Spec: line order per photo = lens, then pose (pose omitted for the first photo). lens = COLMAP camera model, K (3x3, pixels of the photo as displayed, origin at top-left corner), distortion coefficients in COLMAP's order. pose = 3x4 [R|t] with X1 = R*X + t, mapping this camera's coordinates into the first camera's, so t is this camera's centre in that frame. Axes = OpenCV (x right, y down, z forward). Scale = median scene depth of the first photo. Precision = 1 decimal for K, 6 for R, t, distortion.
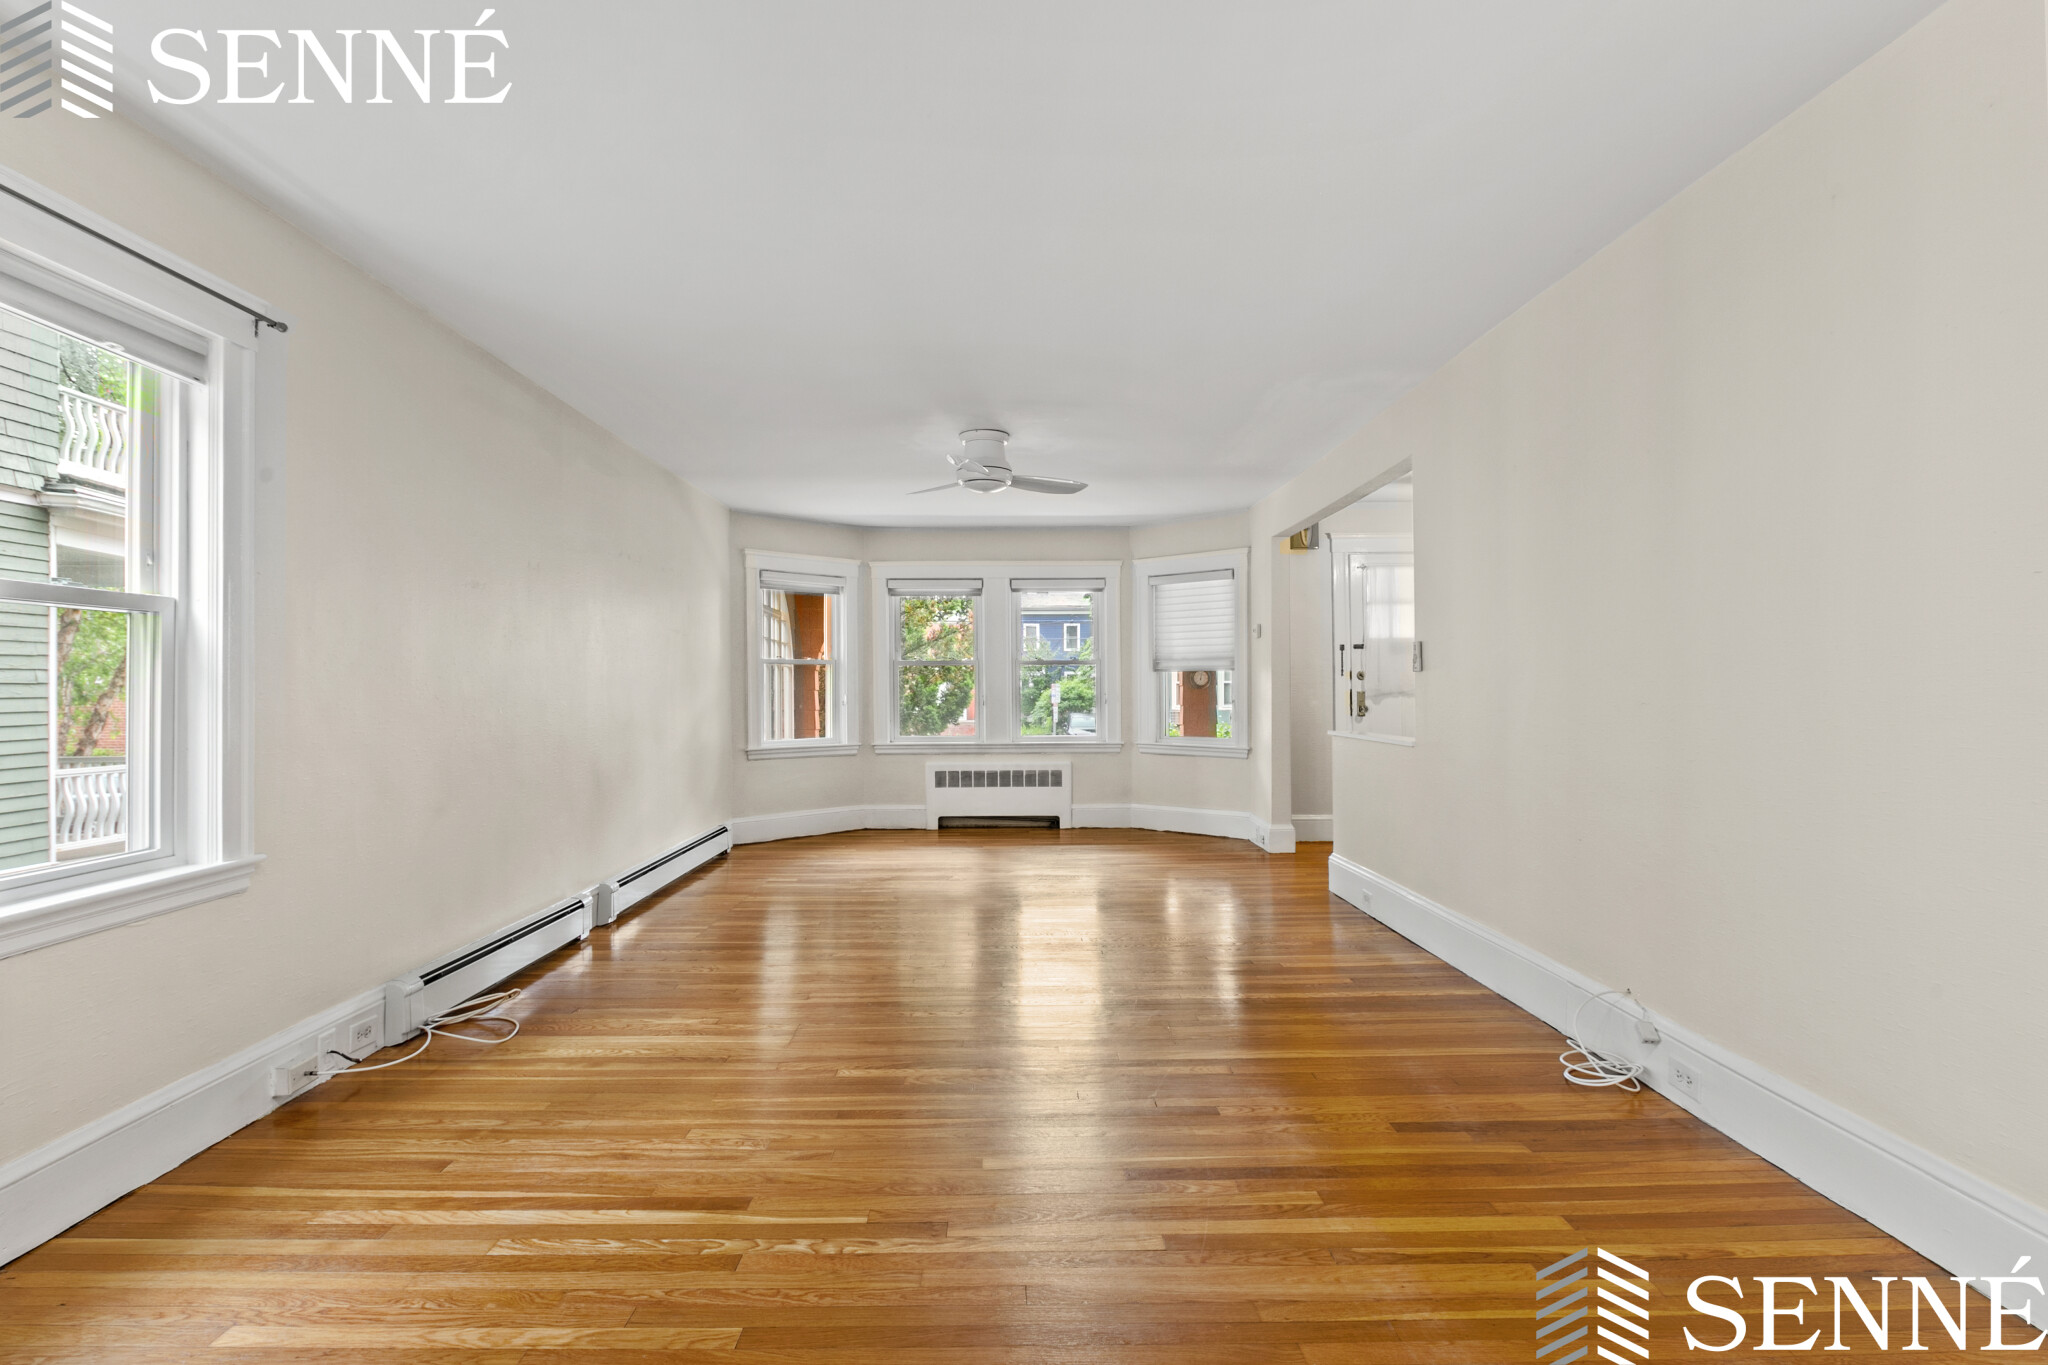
lens RADIAL K [[990.7, 0, 1013.9], [0, 990.7, 685.8], [0, 0, 1]] dist [-0.018894, -0.000952]
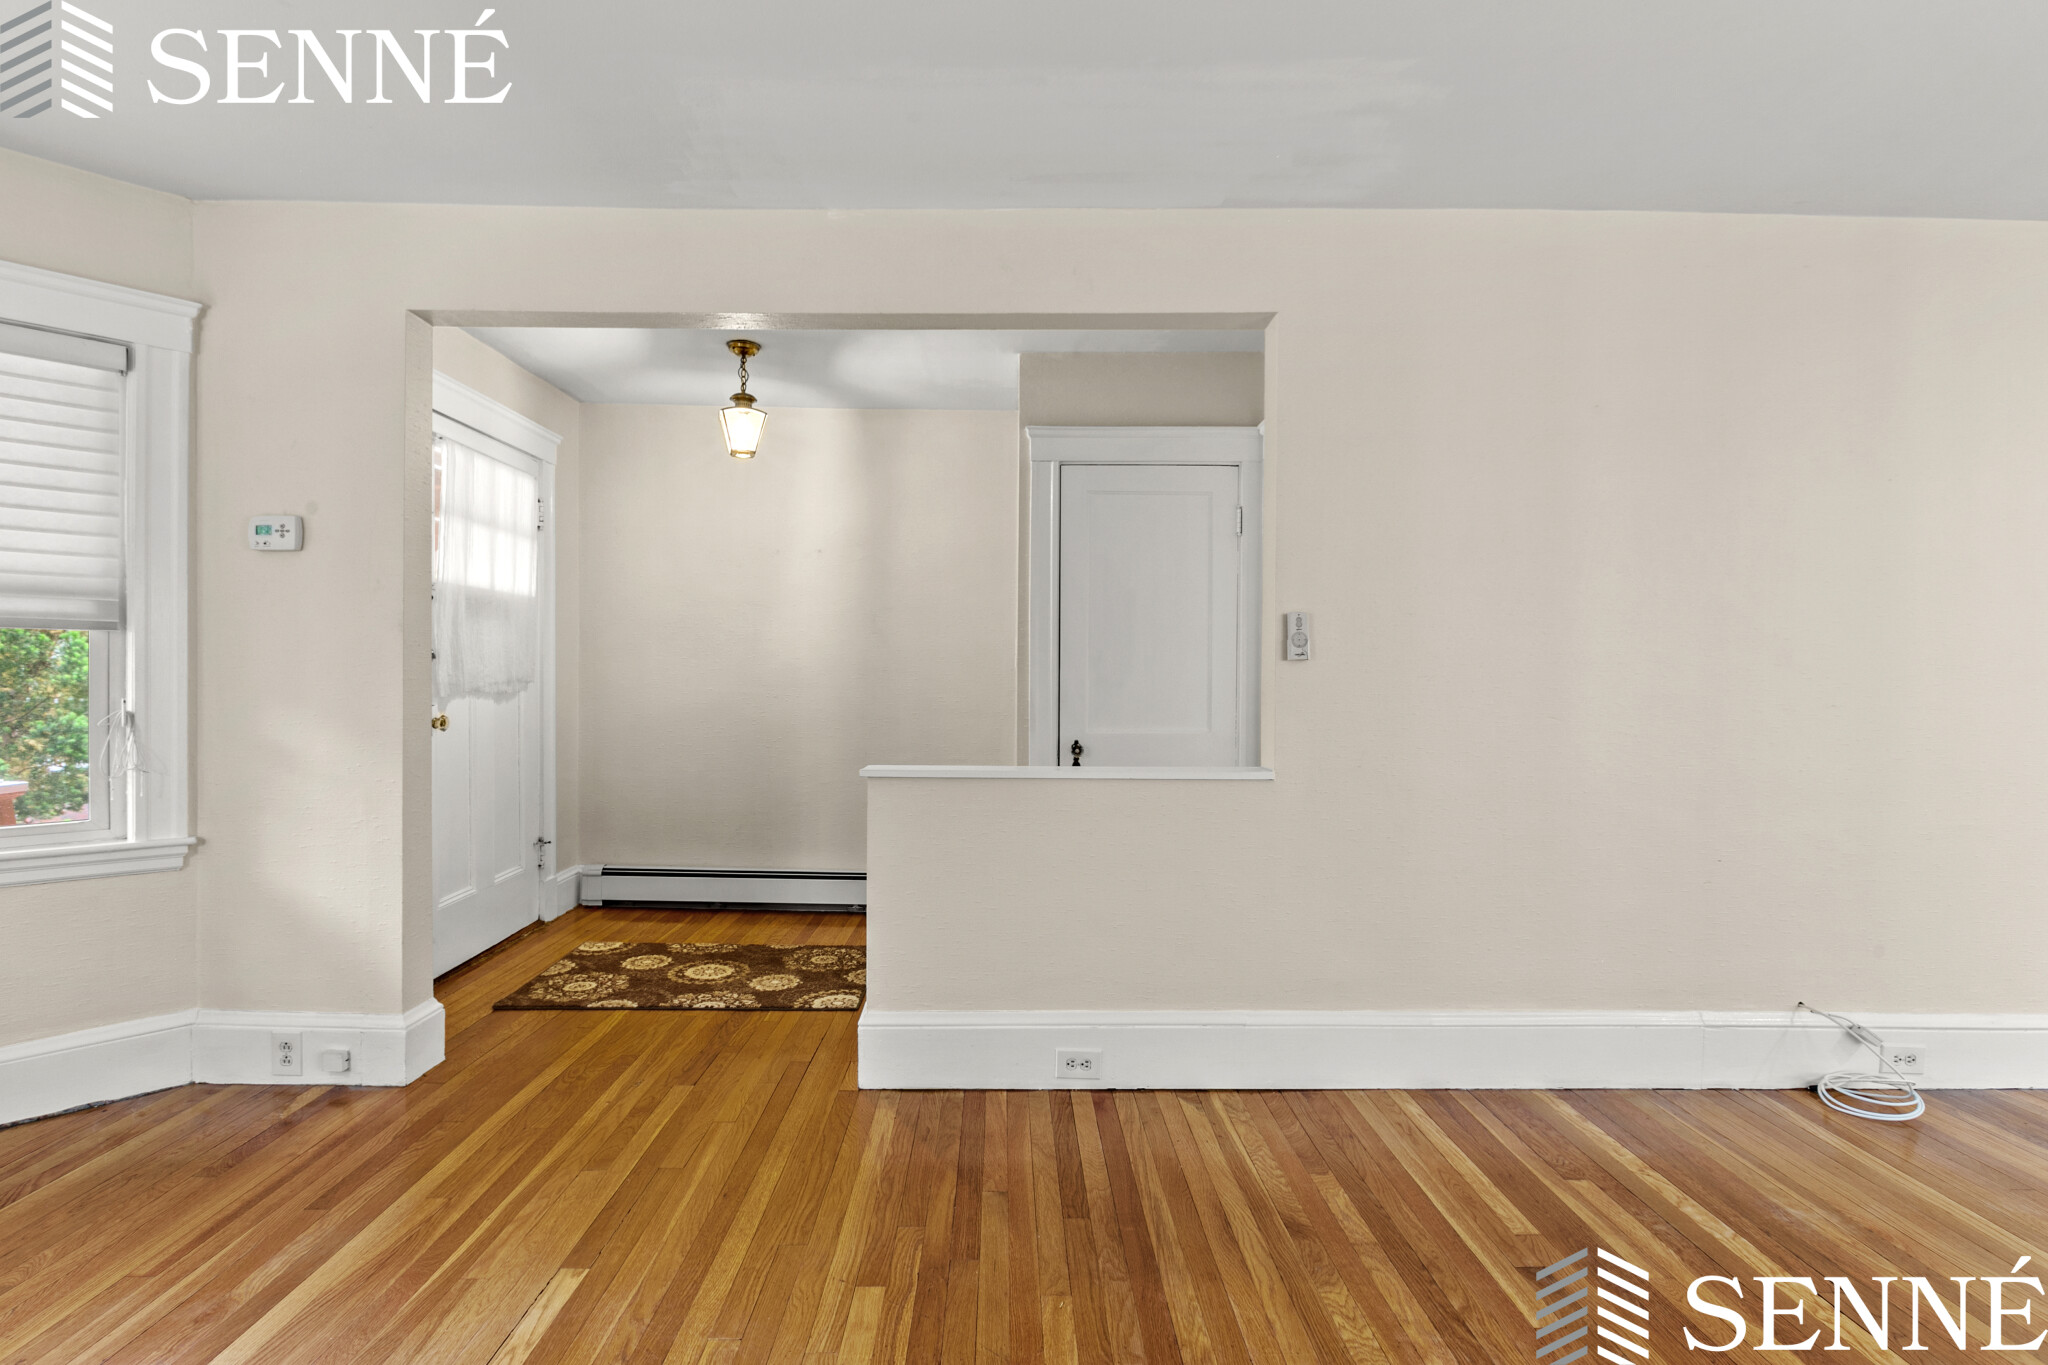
lens RADIAL K [[990.7, 0, 1020.4], [0, 990.7, 676.2], [0, 0, 1]] dist [-0.018894, -0.000952]
pose [[0.021413, 0.000939, 0.999770, -0.130462], [-0.003366, 0.999994, -0.000867, 0.000813], [-0.999765, -0.003347, 0.021416, 0.702738]]
